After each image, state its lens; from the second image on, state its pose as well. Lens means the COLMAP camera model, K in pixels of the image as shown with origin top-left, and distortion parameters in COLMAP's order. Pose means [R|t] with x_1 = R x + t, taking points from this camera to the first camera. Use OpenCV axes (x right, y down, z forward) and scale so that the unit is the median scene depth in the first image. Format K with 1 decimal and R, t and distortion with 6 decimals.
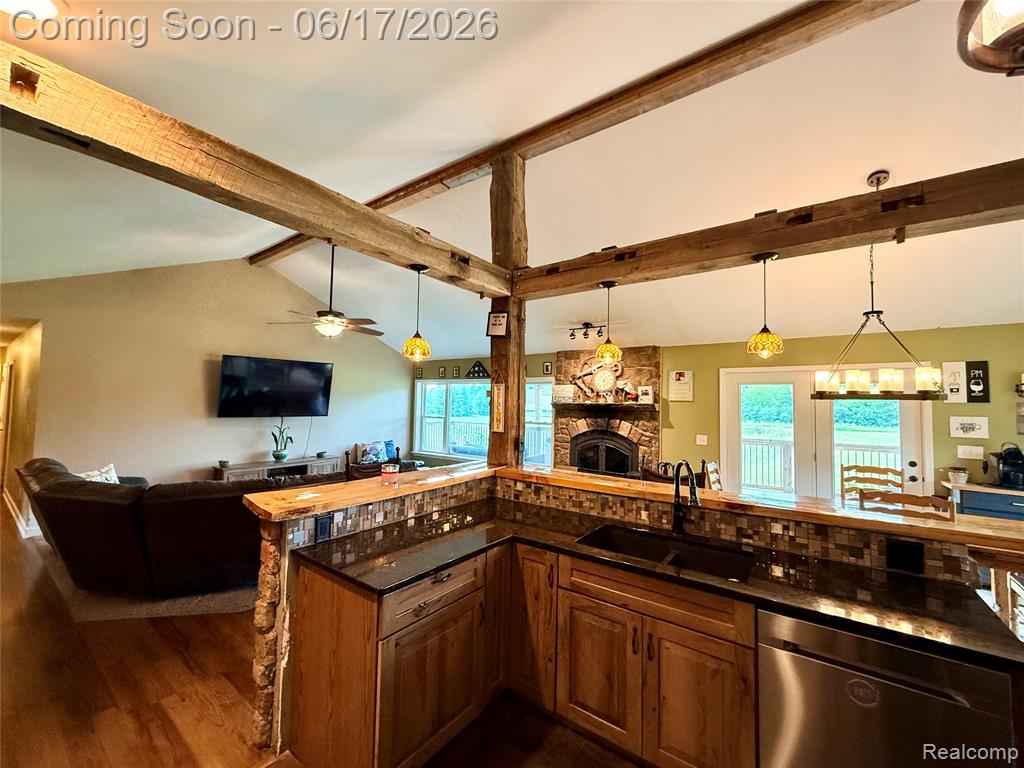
lens RADIAL K [[409.4, 0, 509.7], [0, 409.4, 385.1], [0, 0, 1]] dist [0.000193, 0.000035]
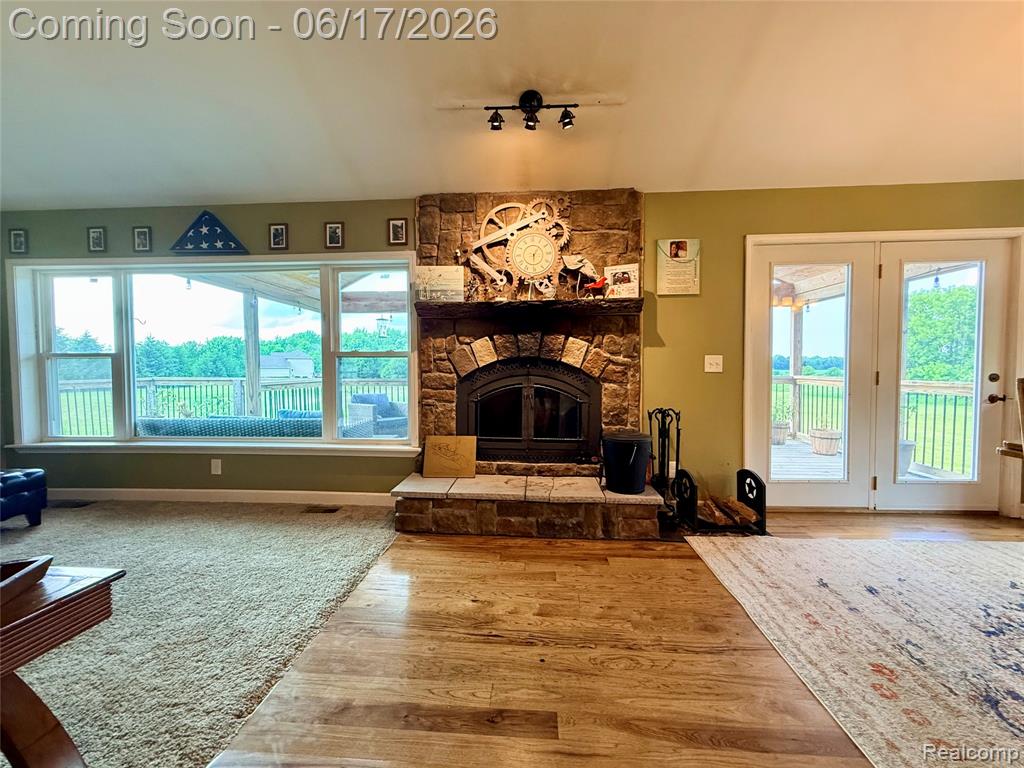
lens RADIAL K [[409.4, 0, 510.9], [0, 409.4, 383.2], [0, 0, 1]] dist [0.000193, 0.000035]
pose [[0.841405, -0.043293, 0.538668, -0.119234], [-0.001608, 0.996581, 0.082607, 0.190523], [-0.540402, -0.070372, 0.838459, 1.122743]]
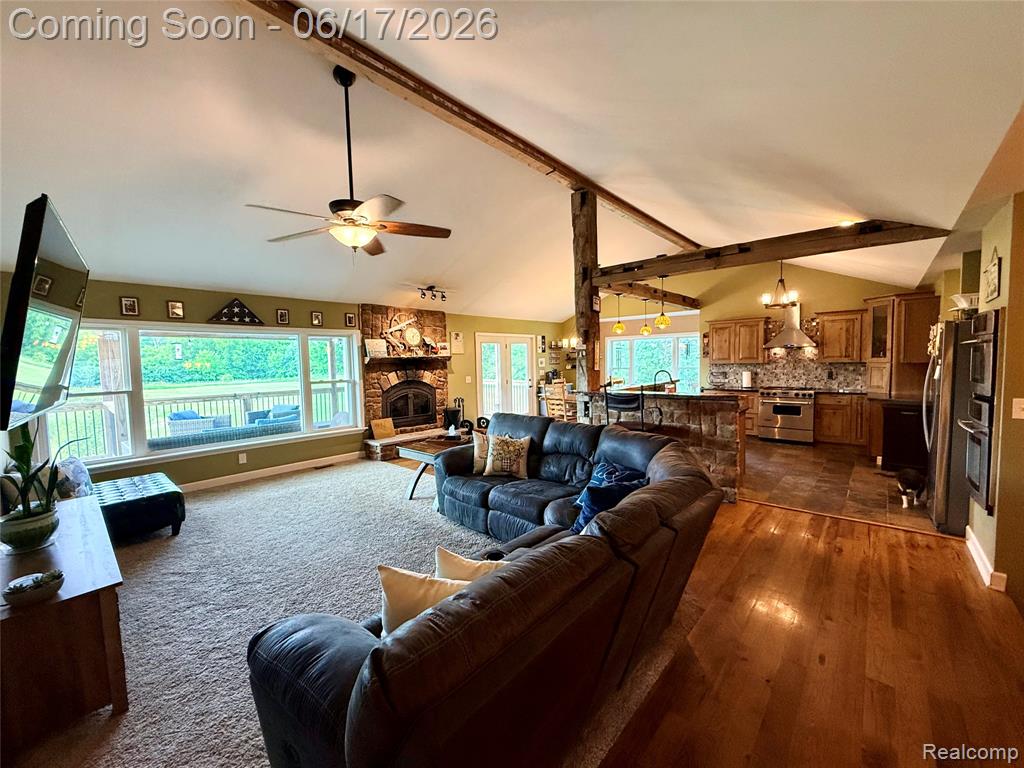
lens RADIAL K [[409.4, 0, 508.2], [0, 409.4, 385.7], [0, 0, 1]] dist [0.000193, 0.000035]
pose [[0.098784, -0.084042, 0.991554, -1.677212], [-0.018346, 0.996104, 0.086255, 0.039948], [-0.994940, -0.026711, 0.096858, 1.176466]]
